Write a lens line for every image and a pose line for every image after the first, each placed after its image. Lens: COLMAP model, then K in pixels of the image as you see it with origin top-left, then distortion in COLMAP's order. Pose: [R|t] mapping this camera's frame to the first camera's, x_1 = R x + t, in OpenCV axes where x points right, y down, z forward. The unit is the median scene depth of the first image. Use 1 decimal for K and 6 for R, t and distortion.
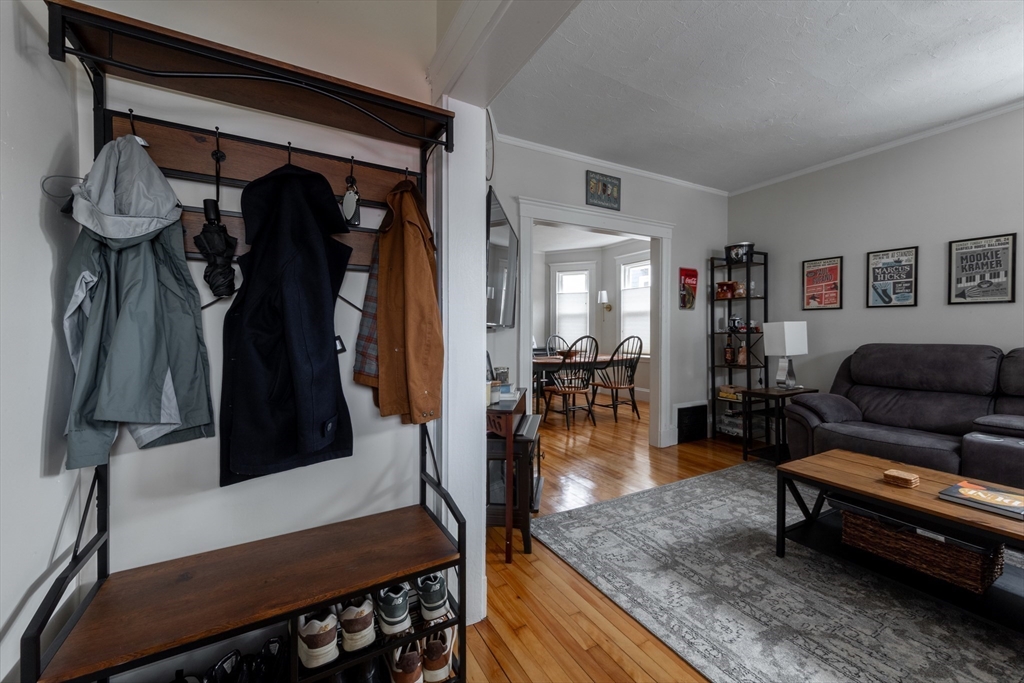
lens RADIAL K [[414.3, 0, 510.3], [0, 414.3, 338.0], [0, 0, 1]] dist [0.002808, 0.000163]
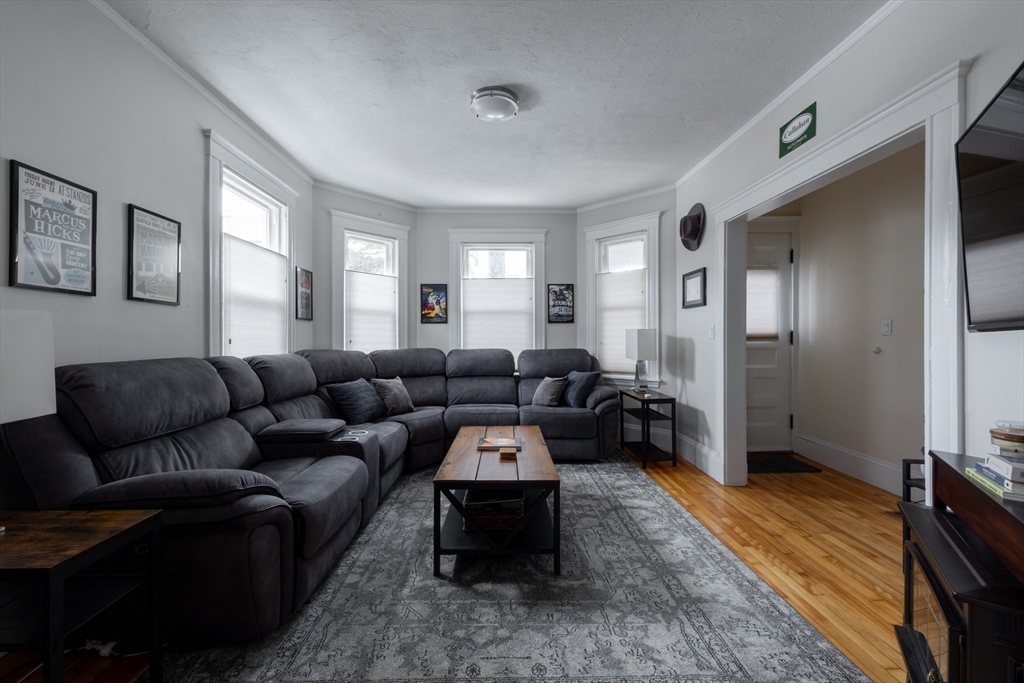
lens RADIAL K [[414.3, 0, 513.2], [0, 414.3, 342.7], [0, 0, 1]] dist [0.002808, 0.000163]
pose [[-0.895081, 0.000898, 0.445904, 0.209709], [0.011410, 0.999717, 0.020889, -0.018165], [-0.445759, 0.023785, -0.894837, 1.258944]]
